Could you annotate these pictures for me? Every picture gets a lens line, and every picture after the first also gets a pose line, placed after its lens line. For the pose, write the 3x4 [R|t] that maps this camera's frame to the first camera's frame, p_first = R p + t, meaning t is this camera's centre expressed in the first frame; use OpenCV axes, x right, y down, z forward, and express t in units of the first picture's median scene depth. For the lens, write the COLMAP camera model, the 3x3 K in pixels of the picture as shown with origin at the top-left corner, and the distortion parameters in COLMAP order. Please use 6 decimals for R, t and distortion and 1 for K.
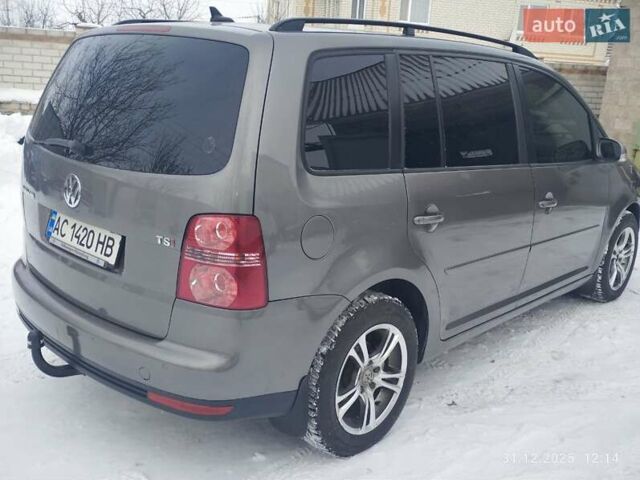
lens RADIAL K [[625.2, 0, 319.6], [0, 625.2, 238.1], [0, 0, 1]] dist [0.042897, 0.000000]
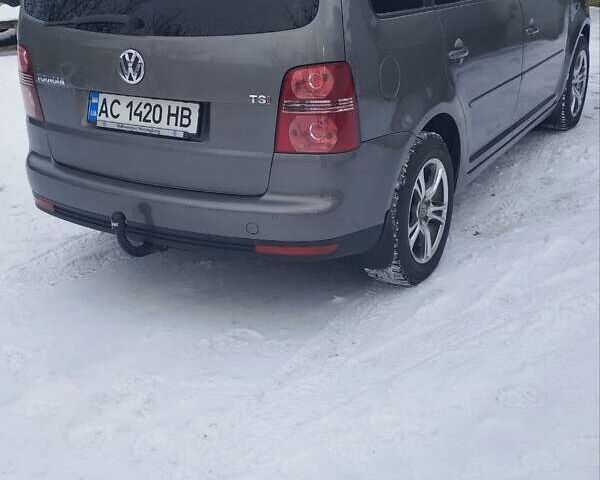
lens RADIAL K [[775.8, 0, 298.1], [0, 775.8, 240.3], [0, 0, 1]] dist [0.027583, 0.000000]
pose [[0.970830, -0.167607, 0.171454, -0.375235], [0.140772, 0.977308, 0.158282, 0.032622], [-0.194092, -0.129529, 0.972394, -0.258794]]
